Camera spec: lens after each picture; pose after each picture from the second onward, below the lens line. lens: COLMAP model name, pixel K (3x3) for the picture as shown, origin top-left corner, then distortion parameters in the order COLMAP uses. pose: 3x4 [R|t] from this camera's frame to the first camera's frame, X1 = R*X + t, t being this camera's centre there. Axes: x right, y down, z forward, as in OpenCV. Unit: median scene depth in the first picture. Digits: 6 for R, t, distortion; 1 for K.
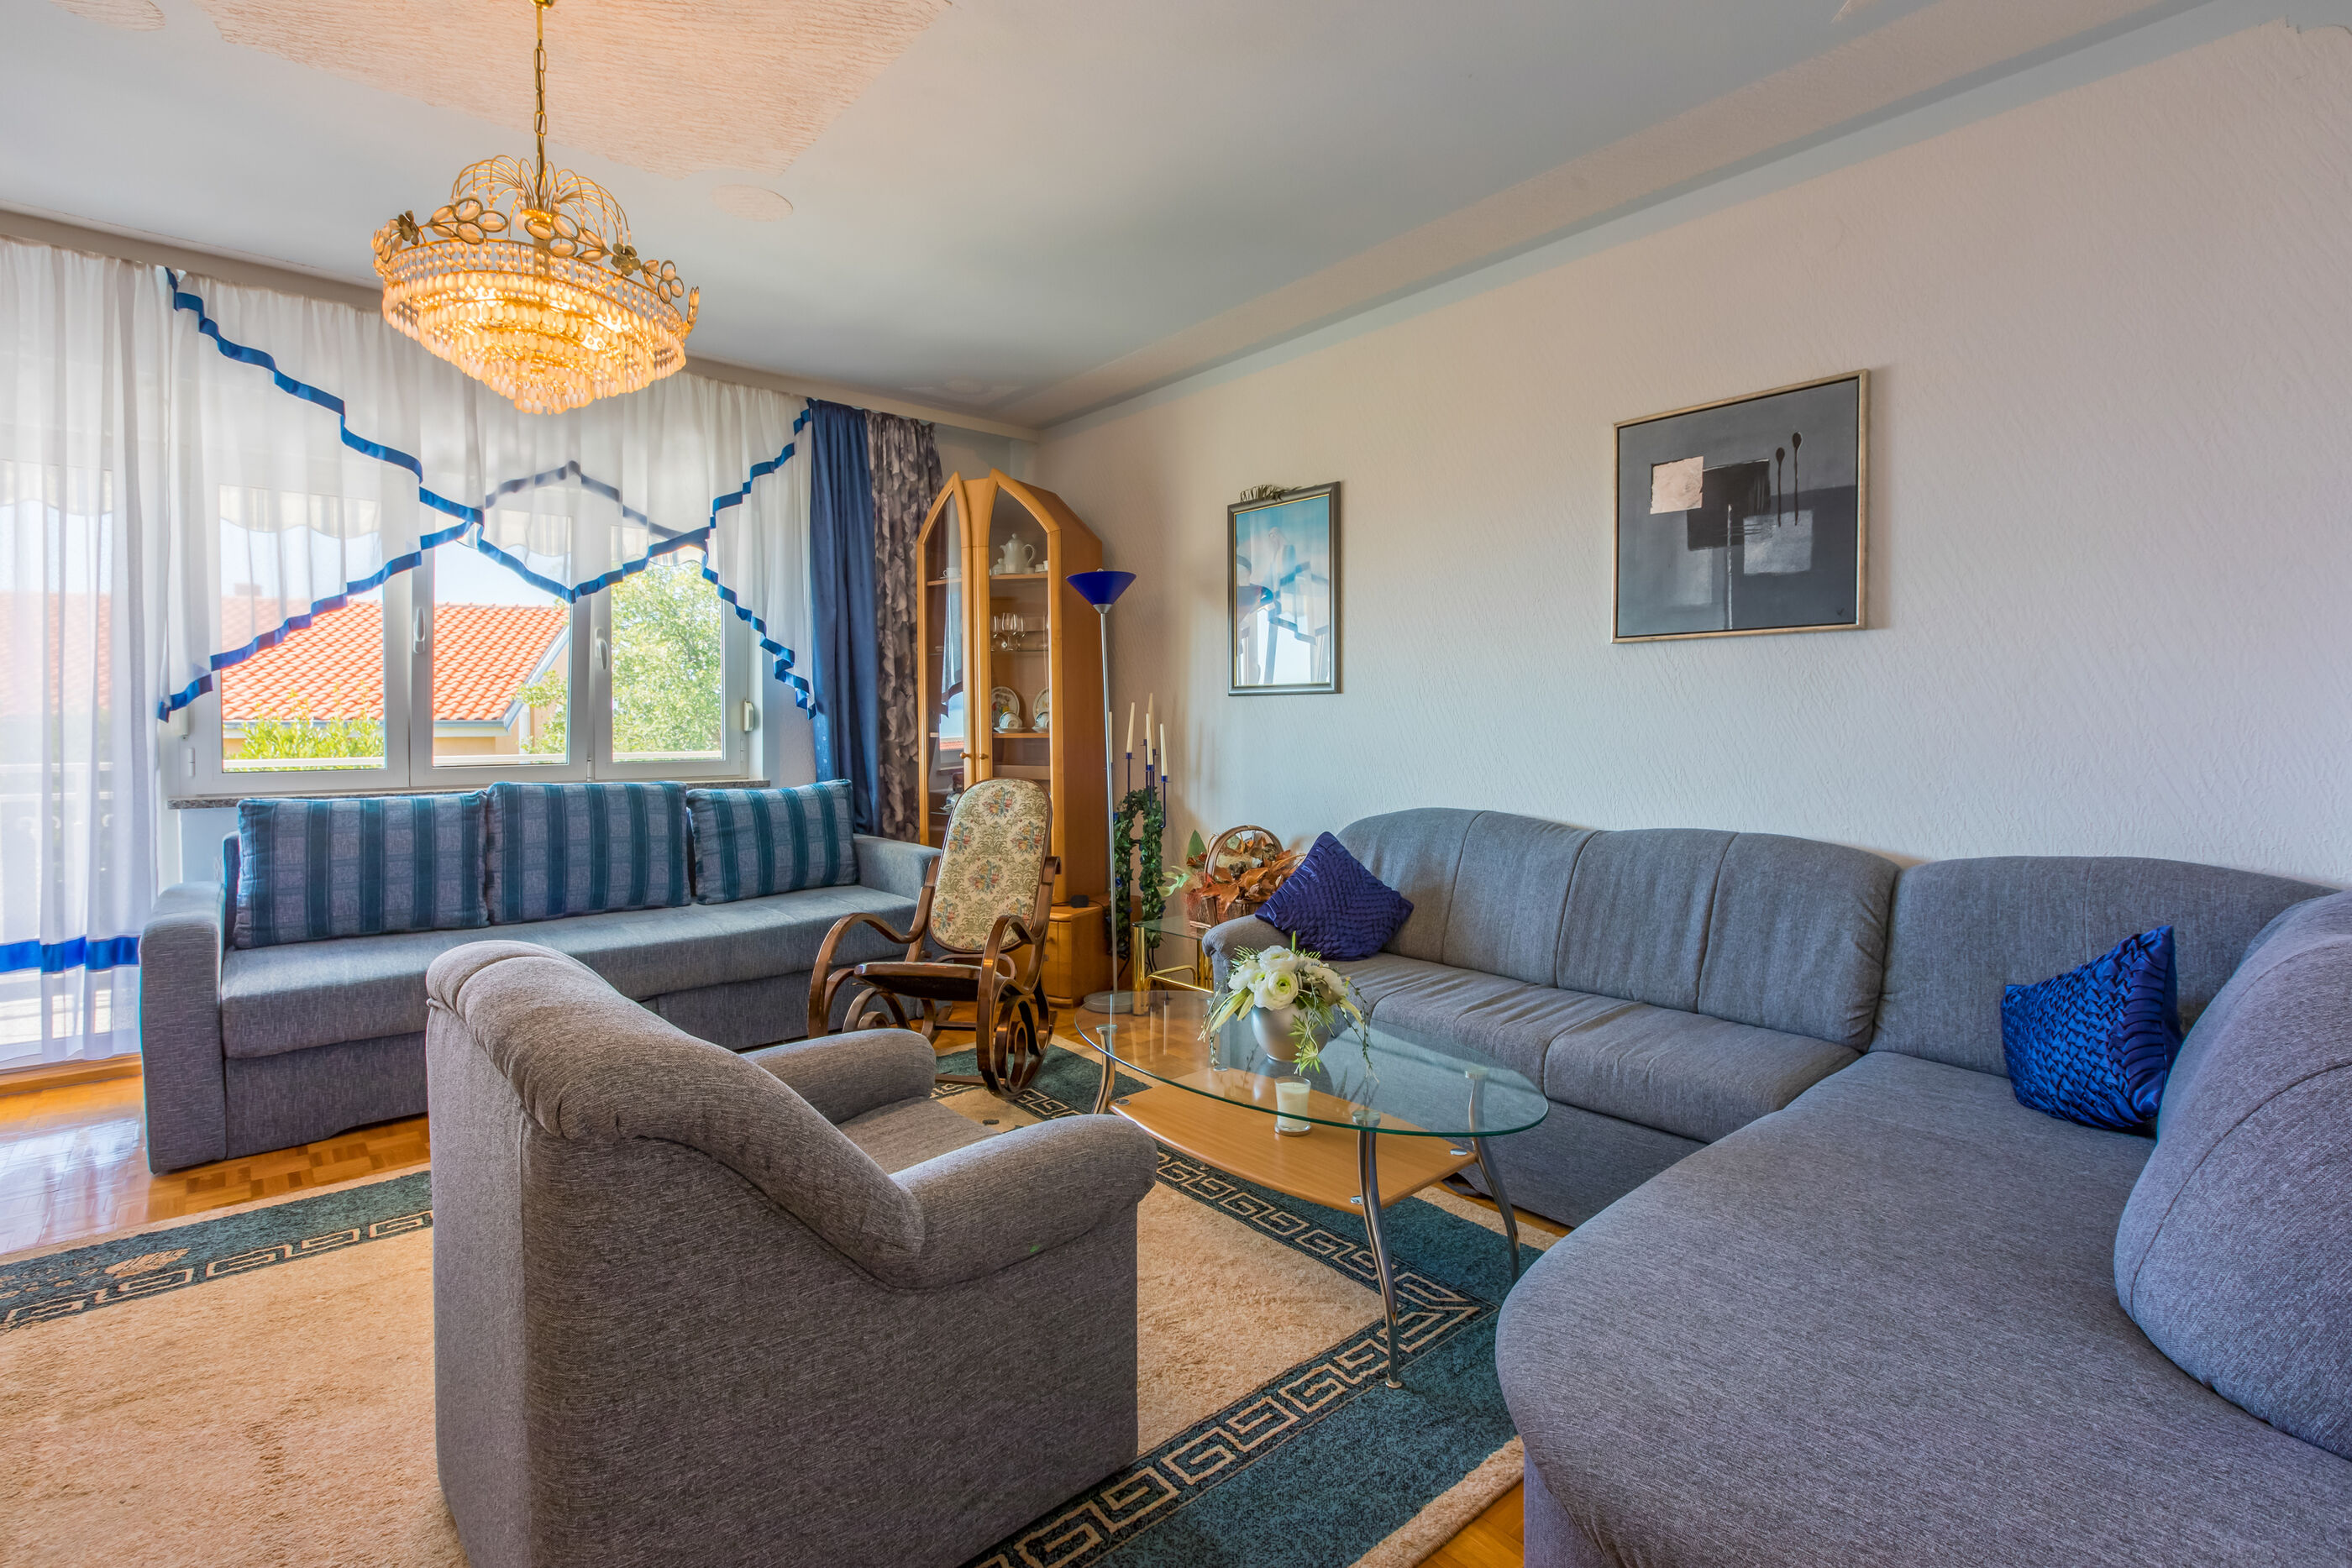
lens RADIAL K [[1065.4, 0, 1145.1], [0, 1065.4, 734.9], [0, 0, 1]] dist [-0.000895, 0.000066]
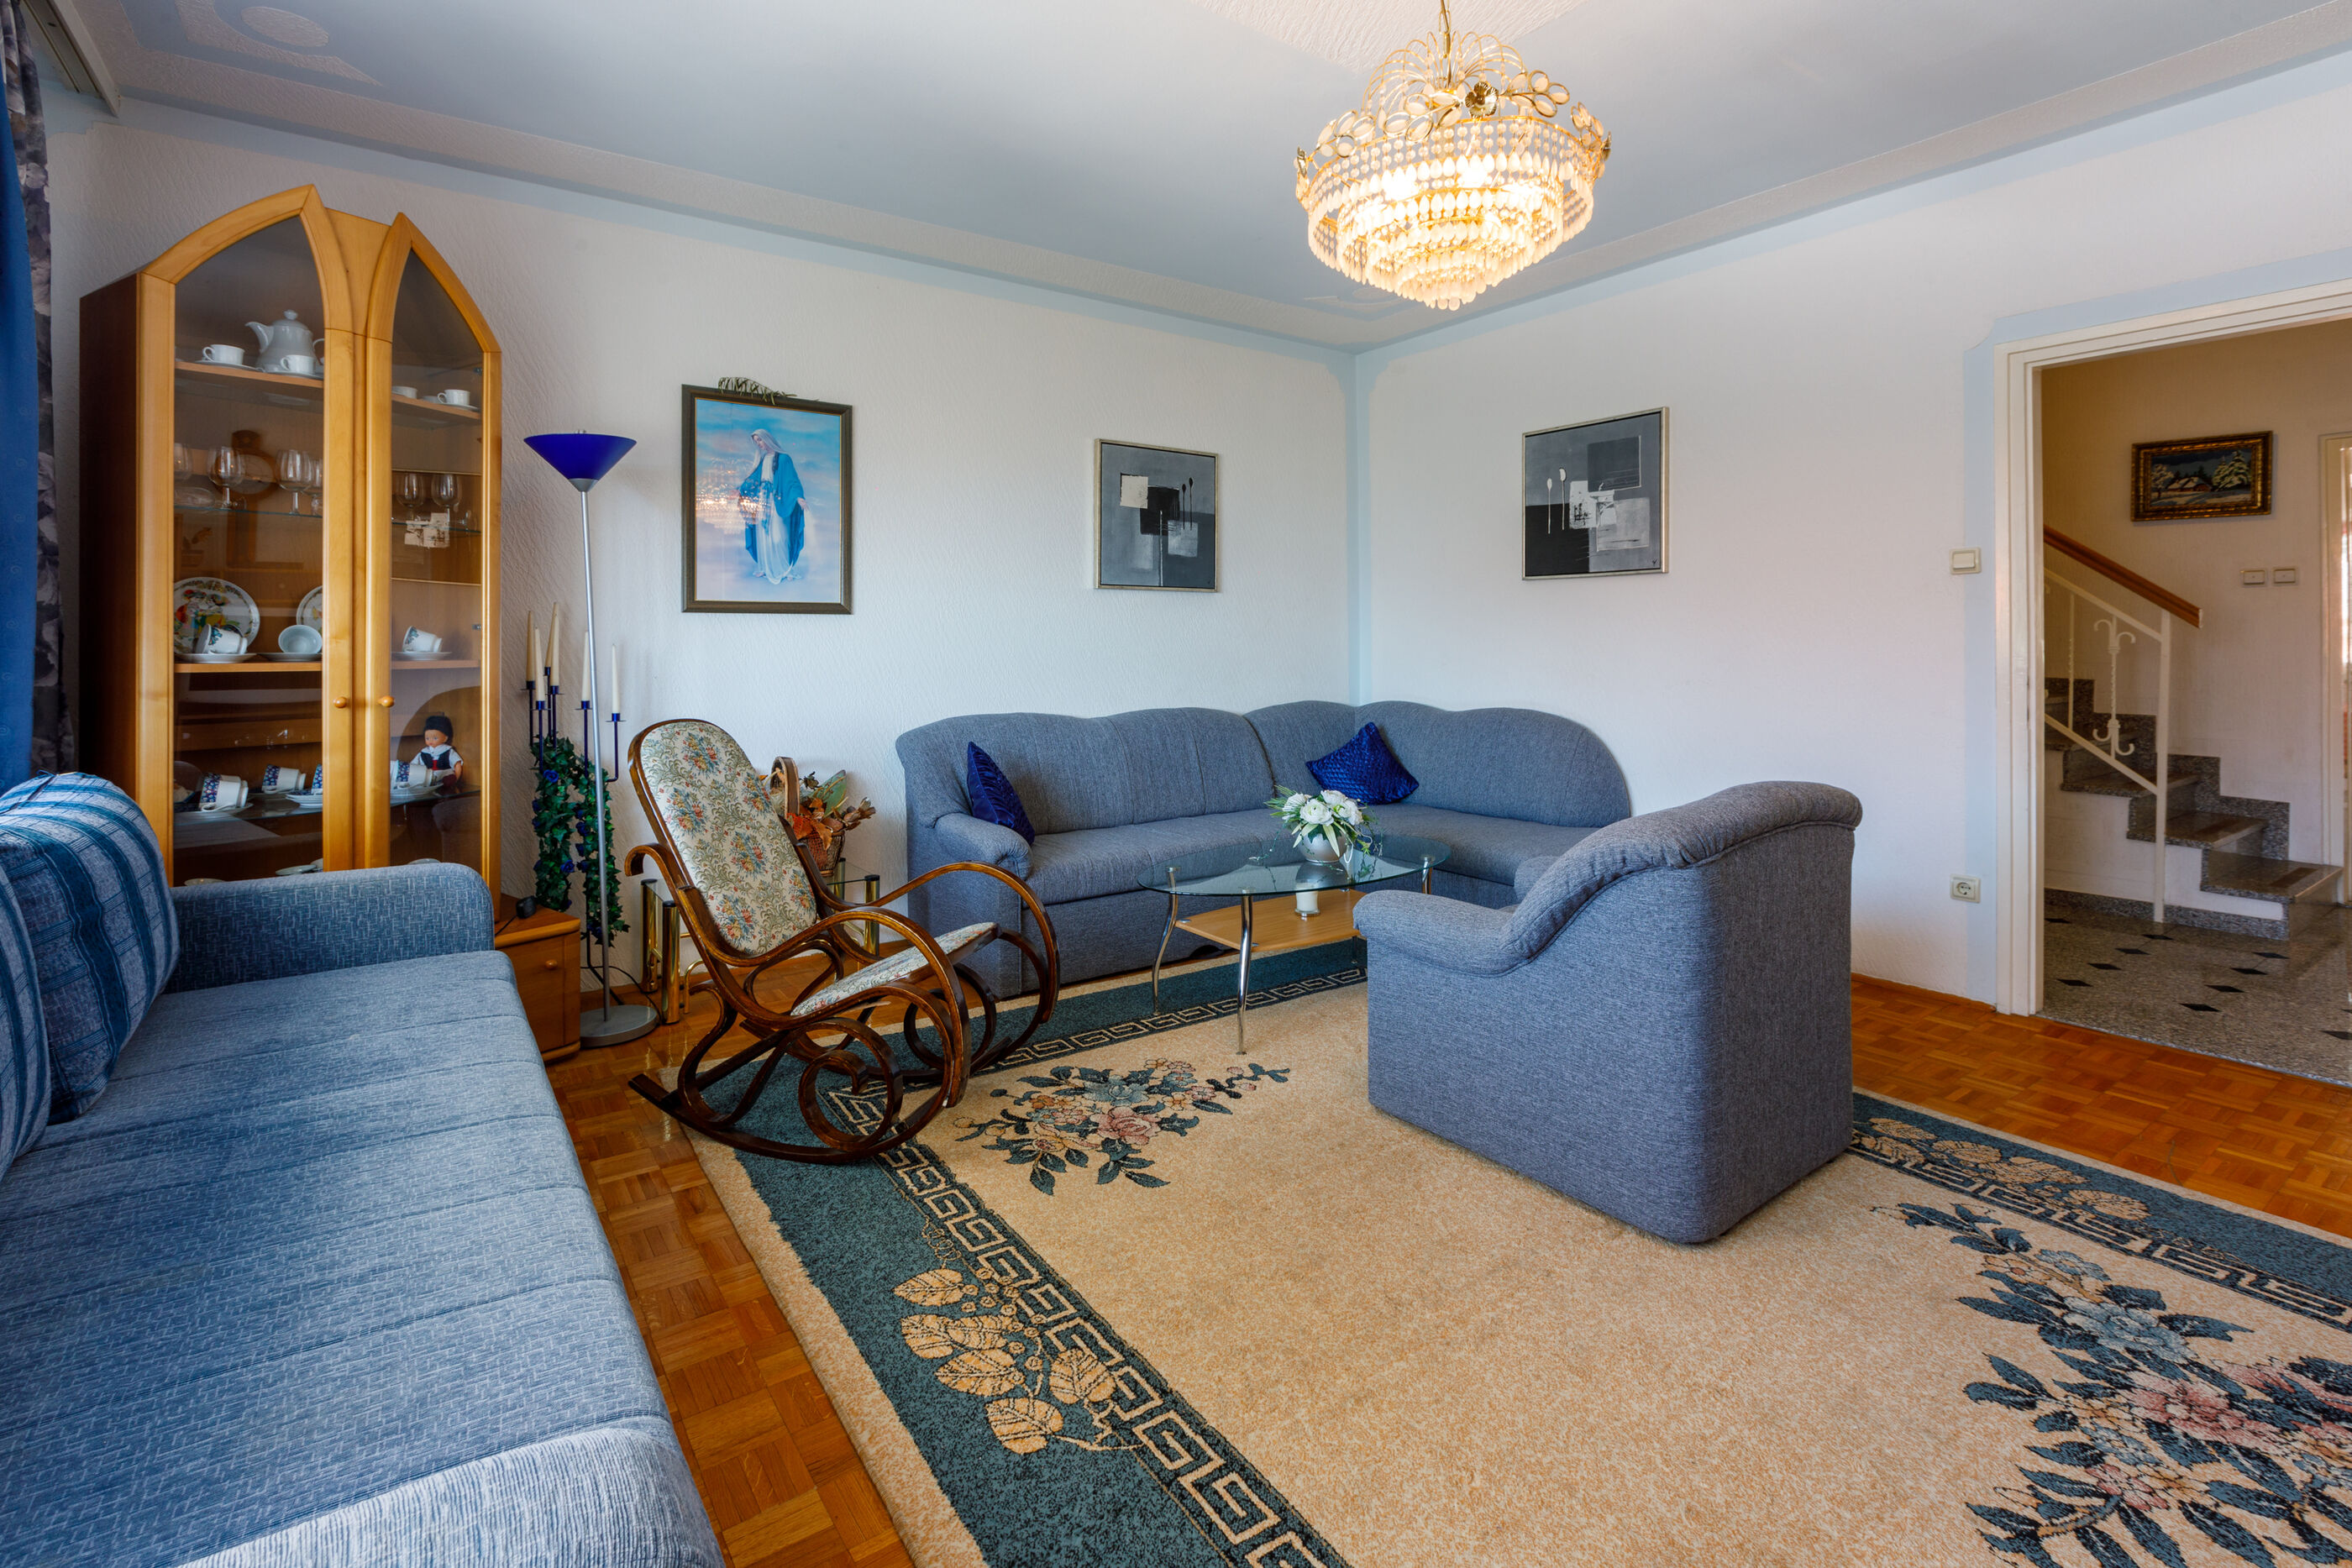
lens RADIAL K [[1082.1, 0, 1141.5], [0, 1082.1, 638.8], [0, 0, 1]] dist [-0.001838, -0.000470]
pose [[0.108630, 0.005291, 0.994068, -0.881489], [0.014862, 0.999865, -0.006946, -0.004879], [-0.993971, 0.015529, 0.108537, 0.667985]]
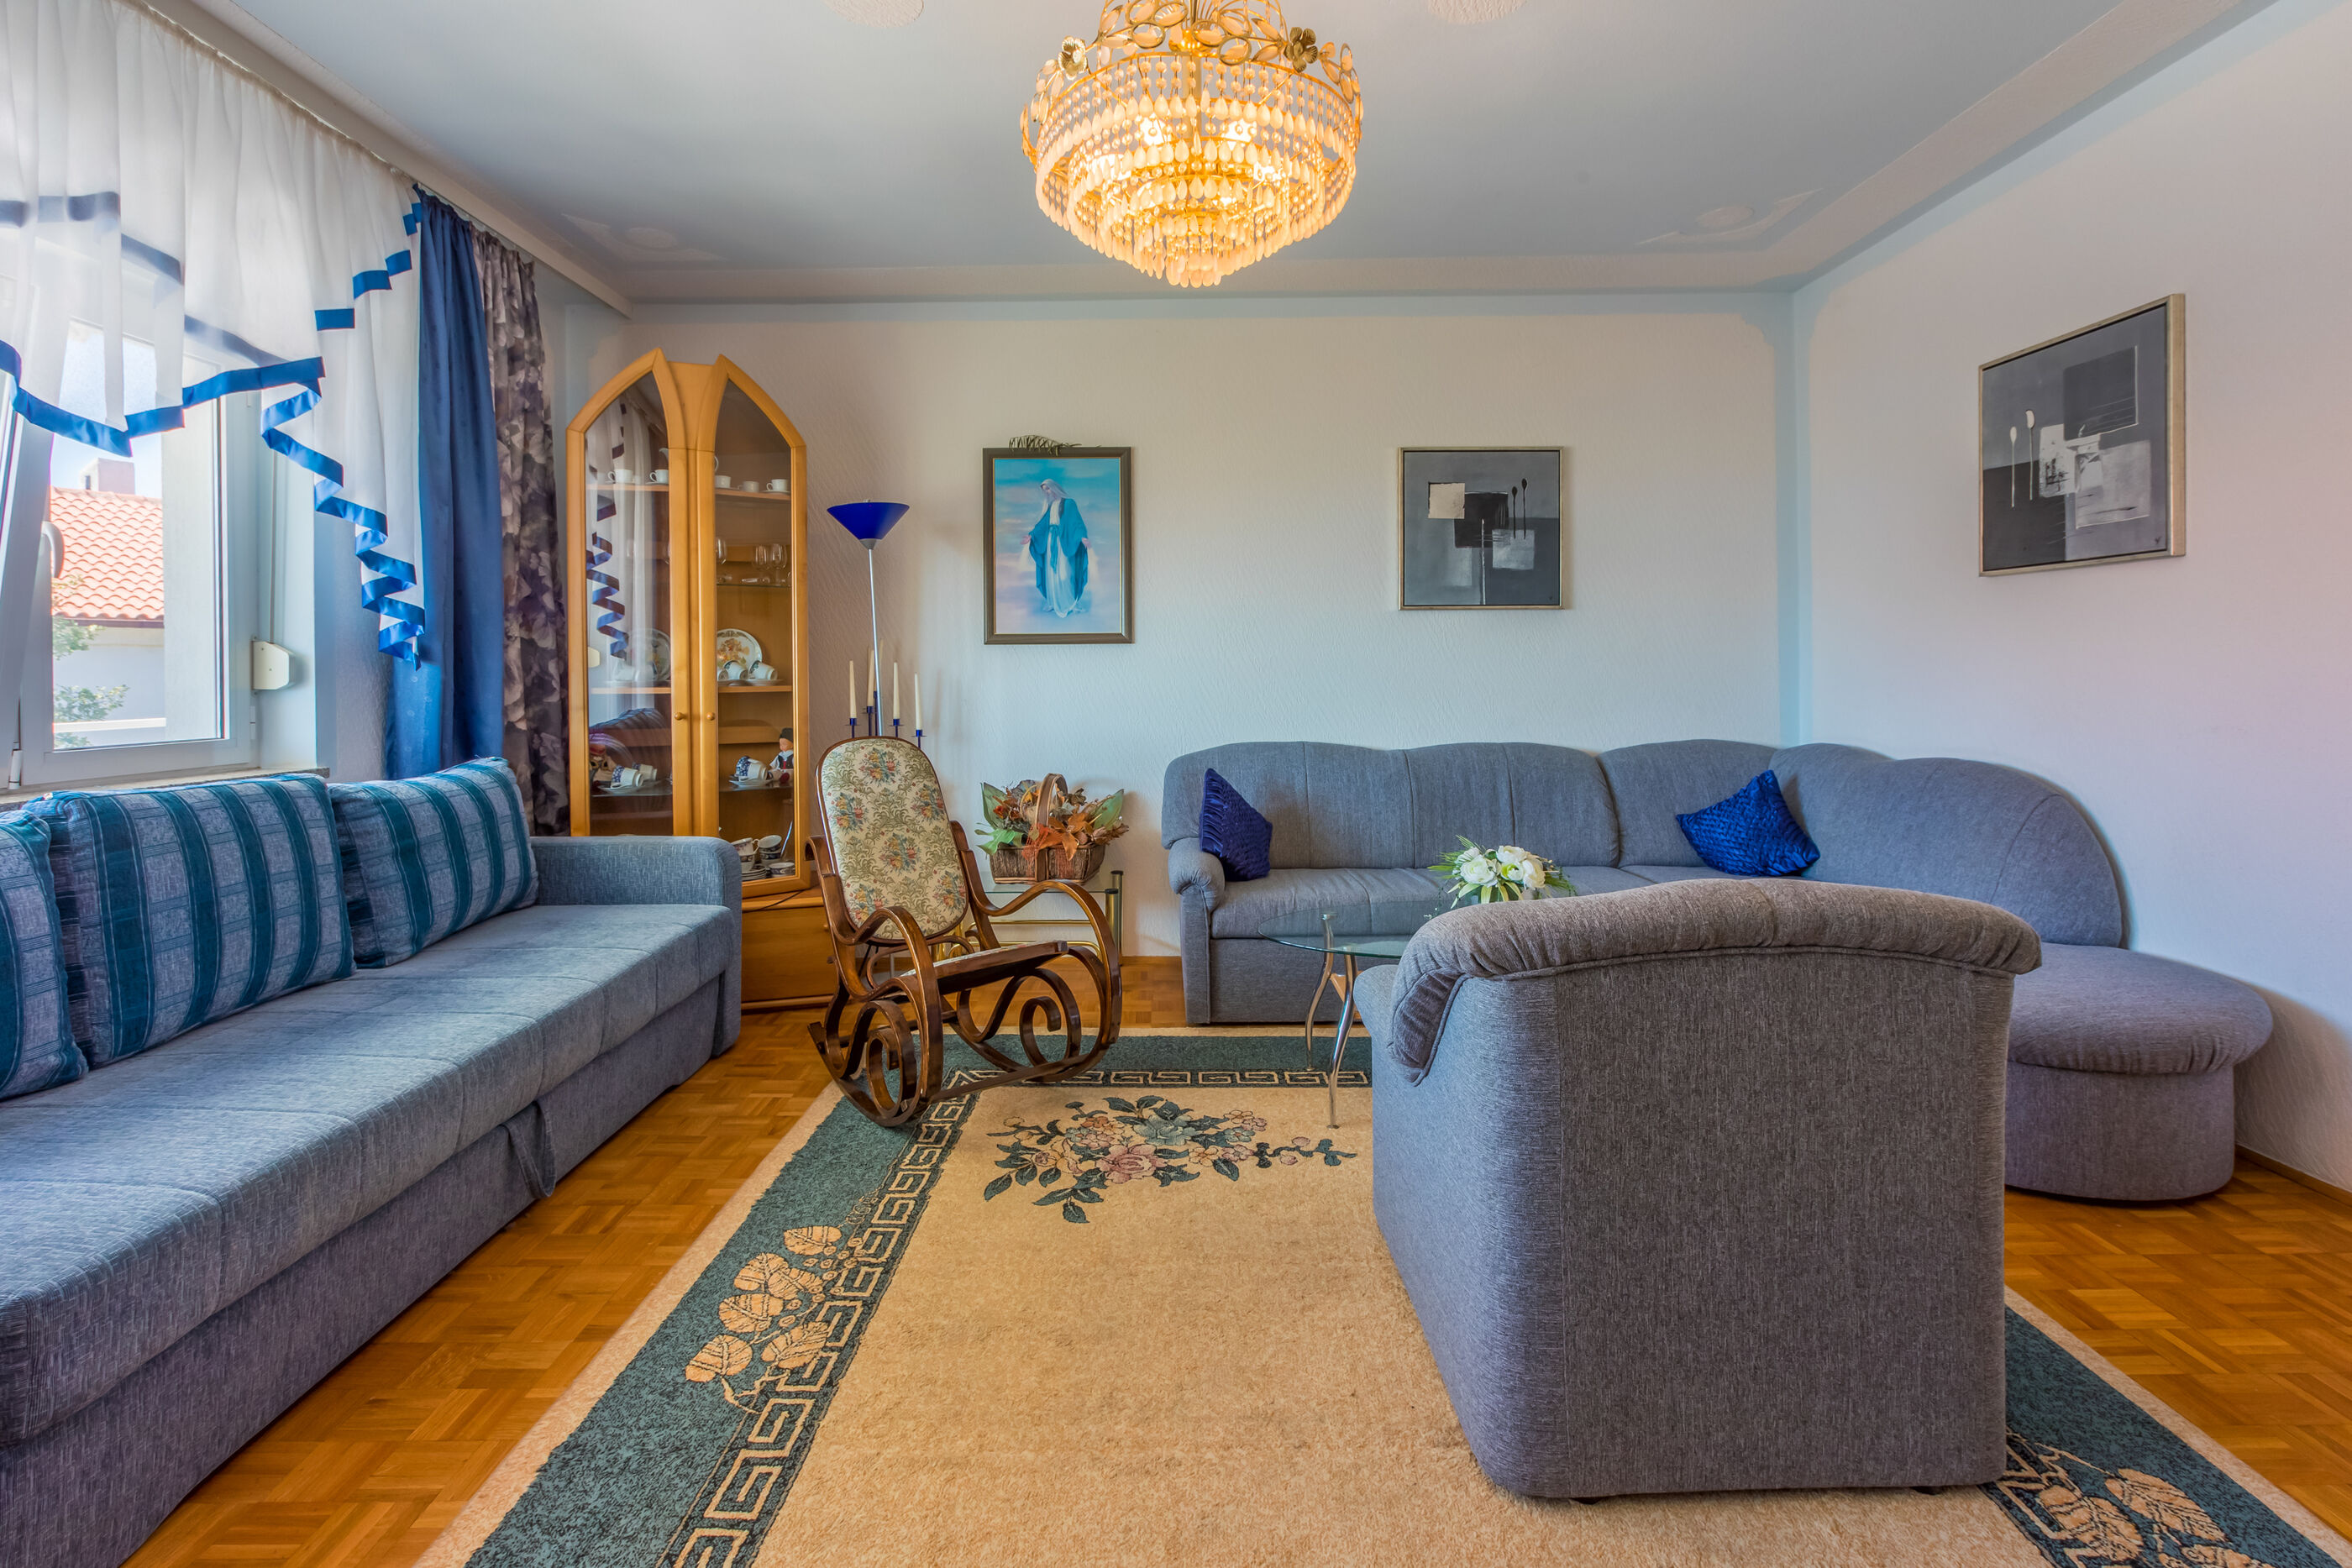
lens RADIAL K [[1096.1, 0, 1151.8], [0, 1096.1, 679.3], [0, 0, 1]] dist [-0.000663, -0.000482]
pose [[0.660505, -0.009193, 0.750765, -0.692918], [0.015508, 0.999879, -0.001400, -0.001331], [-0.750661, 0.012567, 0.660568, 0.274892]]
